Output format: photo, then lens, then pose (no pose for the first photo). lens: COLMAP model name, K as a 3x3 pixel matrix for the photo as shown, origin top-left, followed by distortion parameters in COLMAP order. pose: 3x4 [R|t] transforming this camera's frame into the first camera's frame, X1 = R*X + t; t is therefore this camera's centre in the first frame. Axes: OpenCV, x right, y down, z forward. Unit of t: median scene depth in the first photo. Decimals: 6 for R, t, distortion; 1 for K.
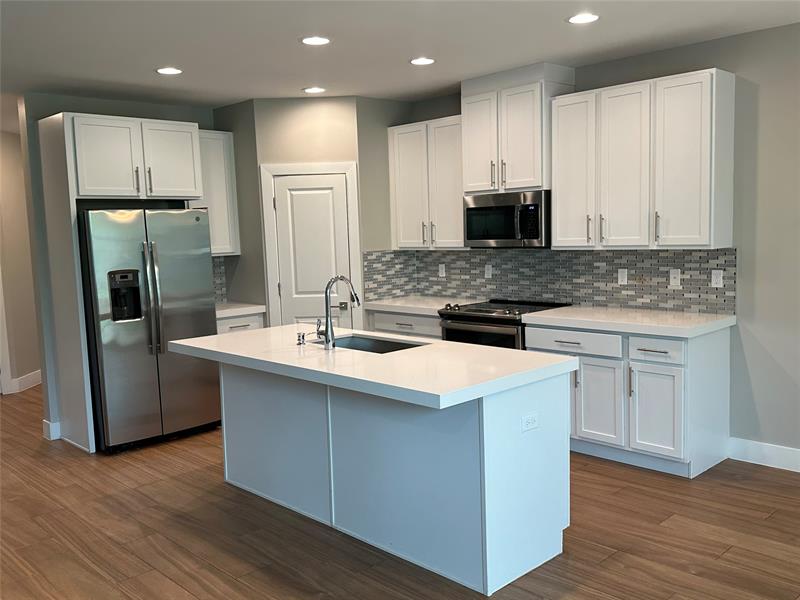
lens RADIAL K [[727.3, 0, 399.8], [0, 727.3, 301.7], [0, 0, 1]] dist [-0.010469, 0.000000]
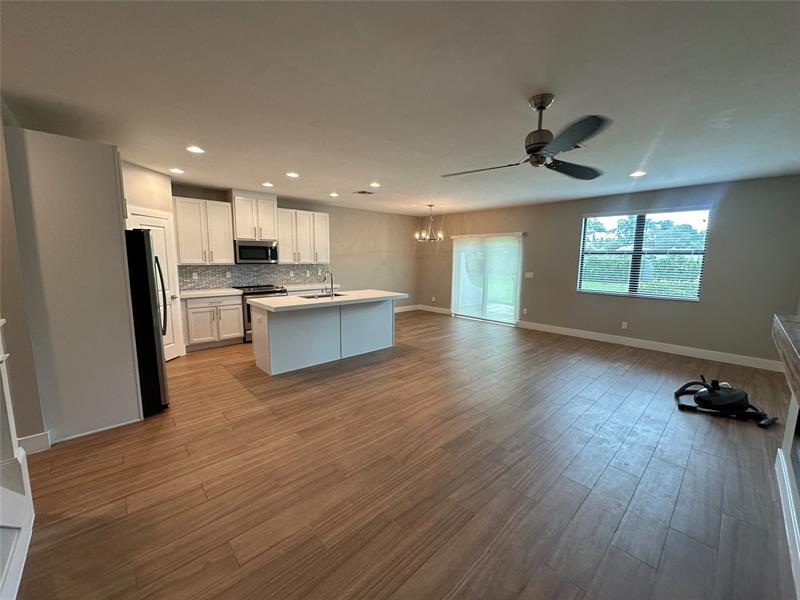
lens RADIAL K [[320.0, 0, 399.9], [0, 320.0, 301.9], [0, 0, 1]] dist [0.000238, -0.000122]
pose [[0.017672, -0.103784, 0.994443, -1.047213], [0.093131, 0.990445, 0.101712, -0.012523], [-0.995497, 0.090816, 0.027168, 0.569160]]
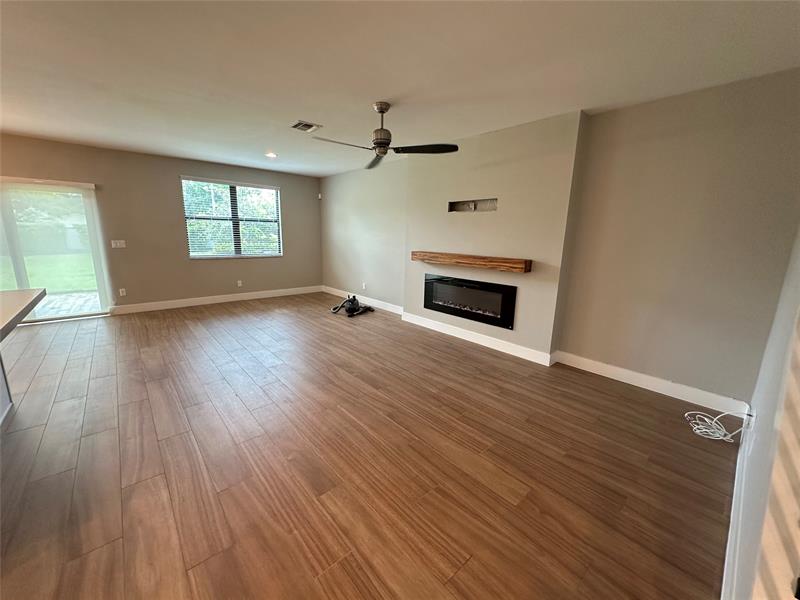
lens RADIAL K [[320.0, 0, 399.9], [0, 320.0, 296.4], [0, 0, 1]] dist [0.000238, -0.000122]
pose [[-0.998861, 0.007733, 0.047074, -0.609873], [0.021280, 0.955385, 0.294596, -0.062555], [-0.042696, 0.295262, -0.954462, 1.073543]]
